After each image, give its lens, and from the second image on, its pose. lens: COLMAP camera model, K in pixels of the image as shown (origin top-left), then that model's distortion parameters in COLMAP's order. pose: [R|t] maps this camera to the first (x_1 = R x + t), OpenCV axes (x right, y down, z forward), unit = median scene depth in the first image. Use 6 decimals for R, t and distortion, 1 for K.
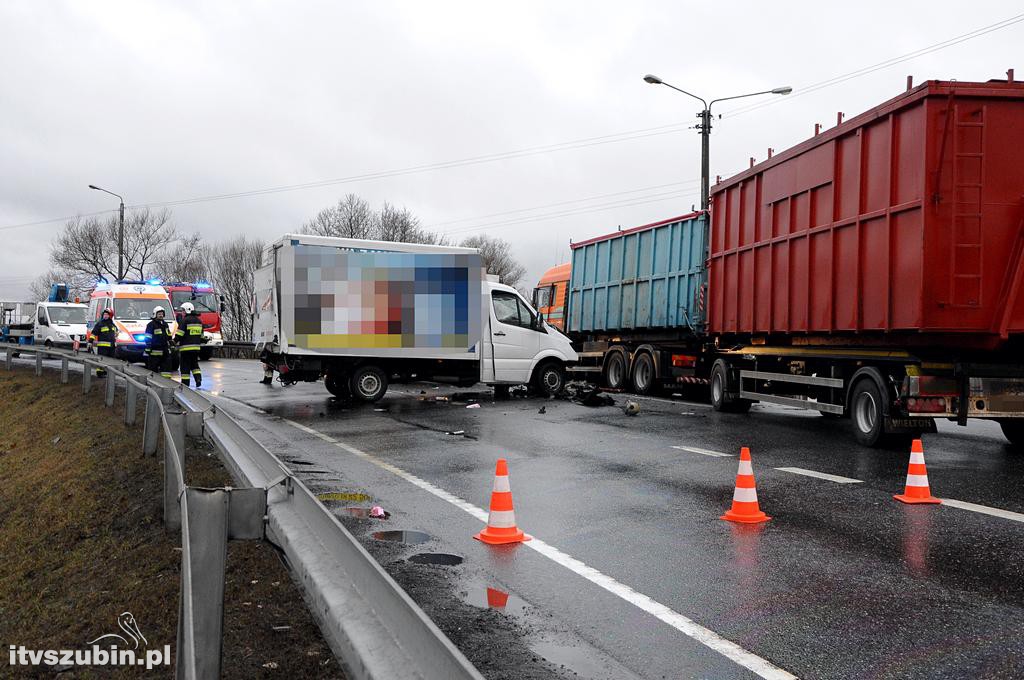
lens RADIAL K [[982.7, 0, 519.6], [0, 982.7, 344.6], [0, 0, 1]] dist [-0.002166, 0.000000]
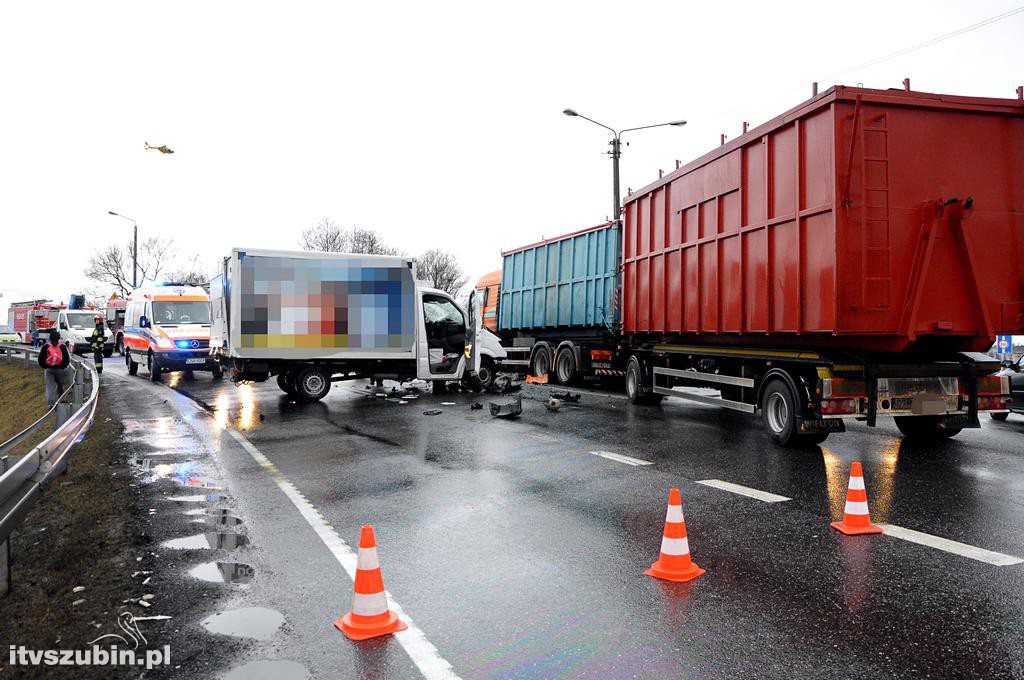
lens RADIAL K [[779.5, 0, 510.5], [0, 779.5, 344.4], [0, 0, 1]] dist [-0.120934, 0.036938]
pose [[0.998637, -0.017751, 0.049080, 0.022245], [0.017077, 0.999755, 0.014117, -0.010800], [-0.049318, -0.013260, 0.998695, 0.129626]]
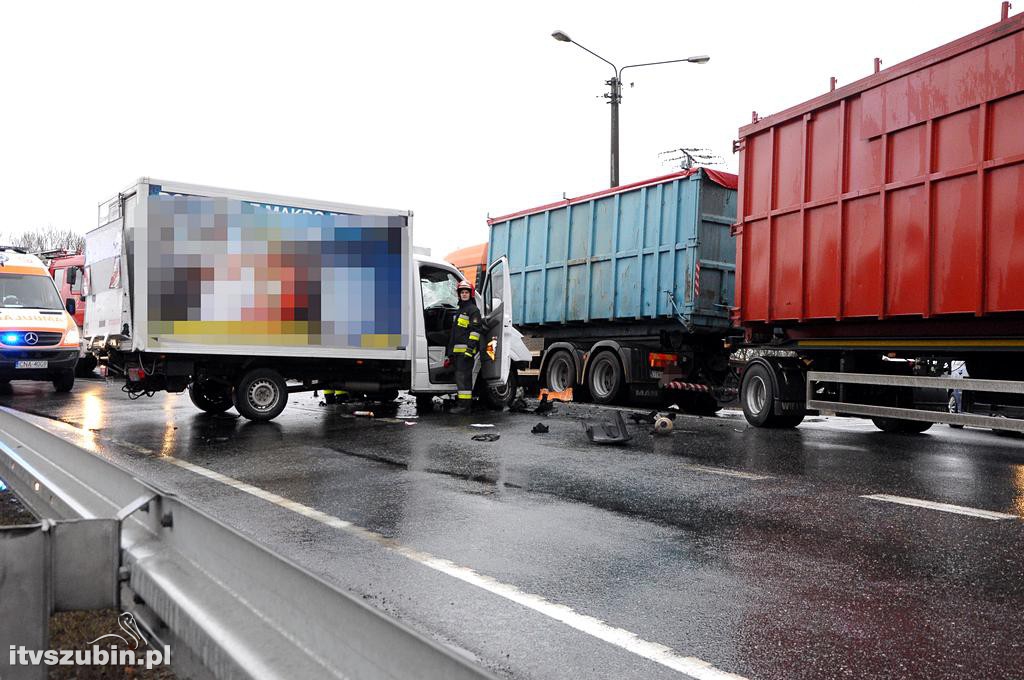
lens RADIAL K [[982.7, 0, 511.3], [0, 982.7, 338.0], [0, 0, 1]] dist [-0.002166, 0.000000]
pose [[0.984229, 0.000309, 0.176901, -0.098028], [0.001751, 0.999932, -0.011491, 0.007604], [-0.176893, 0.011620, 0.984162, 0.264195]]
